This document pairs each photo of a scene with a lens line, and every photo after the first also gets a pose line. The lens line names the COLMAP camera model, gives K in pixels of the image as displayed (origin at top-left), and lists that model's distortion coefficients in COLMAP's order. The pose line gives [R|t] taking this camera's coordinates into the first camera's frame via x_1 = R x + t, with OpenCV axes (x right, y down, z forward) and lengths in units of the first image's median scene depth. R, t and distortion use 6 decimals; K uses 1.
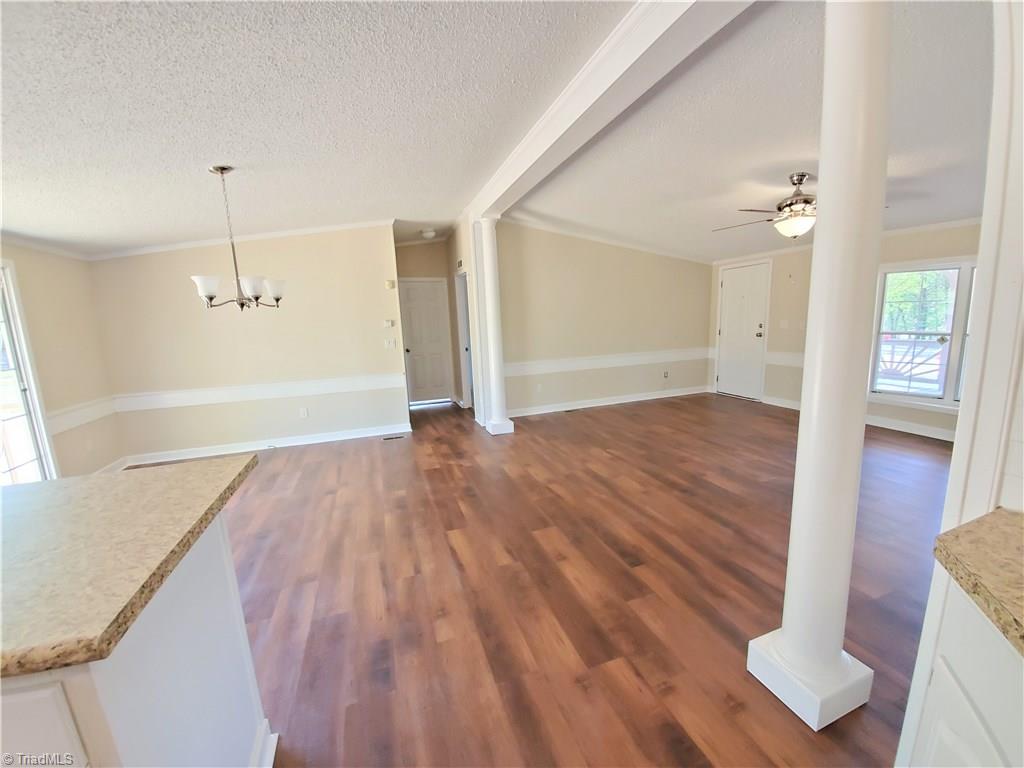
lens RADIAL K [[405.9, 0, 524.7], [0, 405.9, 390.1], [0, 0, 1]] dist [0.007650, -0.015322]
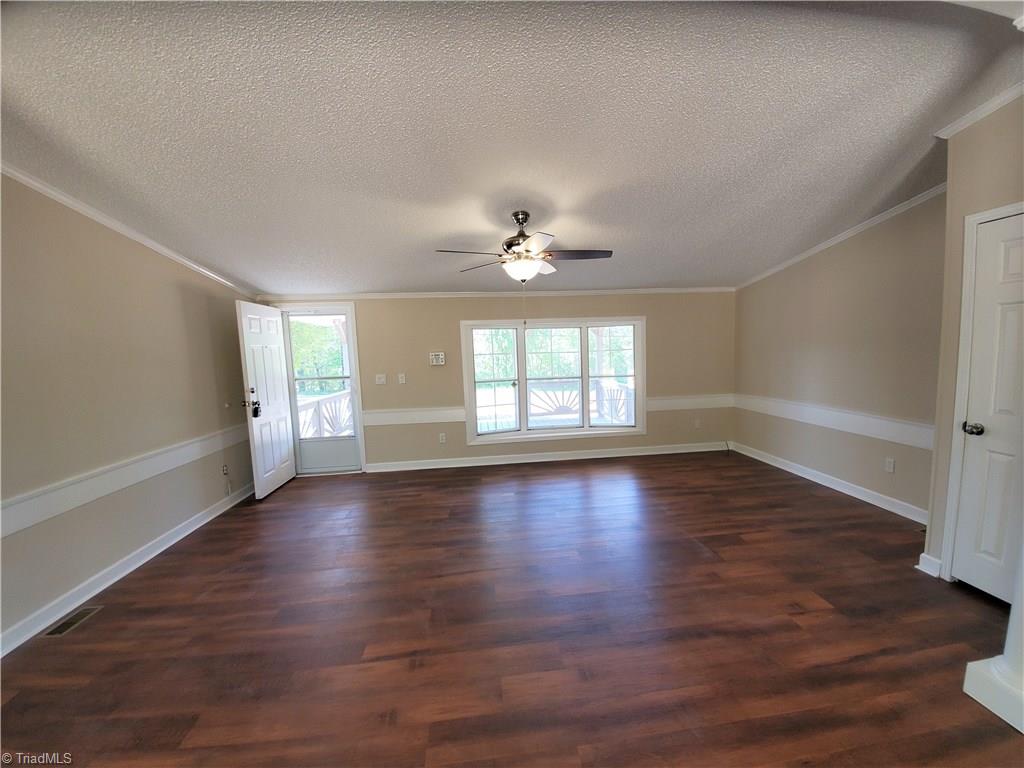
lens RADIAL K [[405.9, 0, 524.7], [0, 405.9, 390.1], [0, 0, 1]] dist [0.007650, -0.015322]
pose [[0.240164, -0.066085, 0.968480, -0.194262], [0.193964, 0.980828, 0.018829, -0.131317], [-0.951157, 0.183328, 0.248378, 0.693716]]
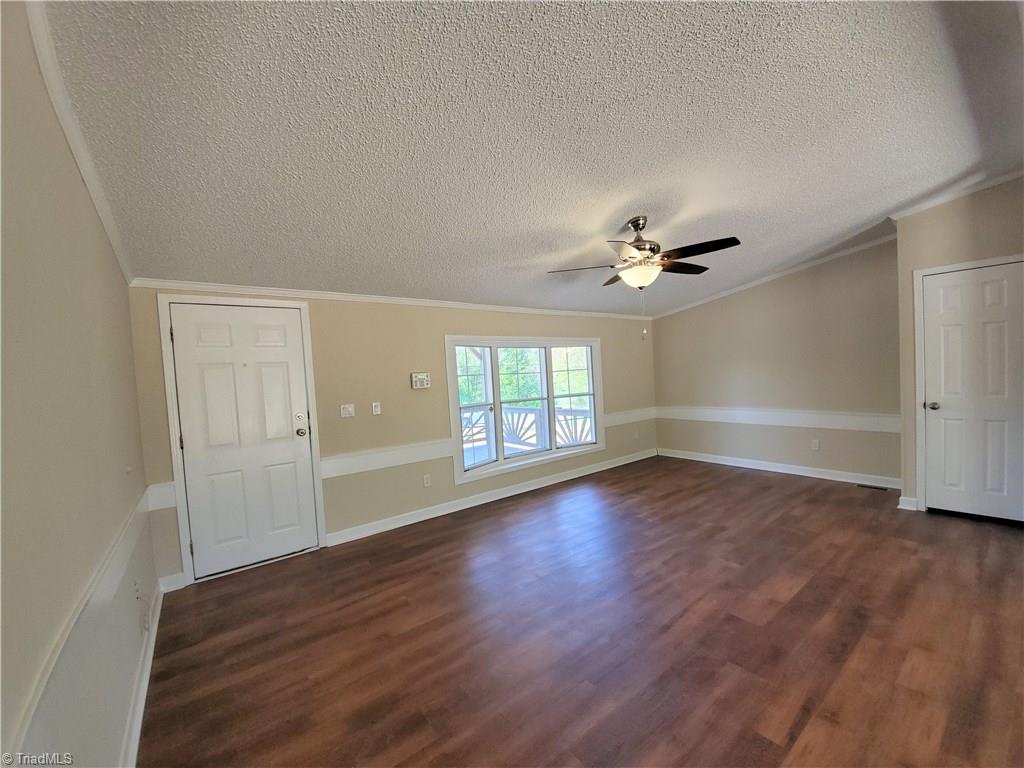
lens RADIAL K [[405.9, 0, 524.7], [0, 405.9, 390.1], [0, 0, 1]] dist [0.007650, -0.015322]
pose [[-0.302544, 0.015834, 0.953004, -0.070751], [0.229483, 0.971659, 0.056709, -0.230674], [-0.925097, 0.235855, -0.297603, 1.309002]]
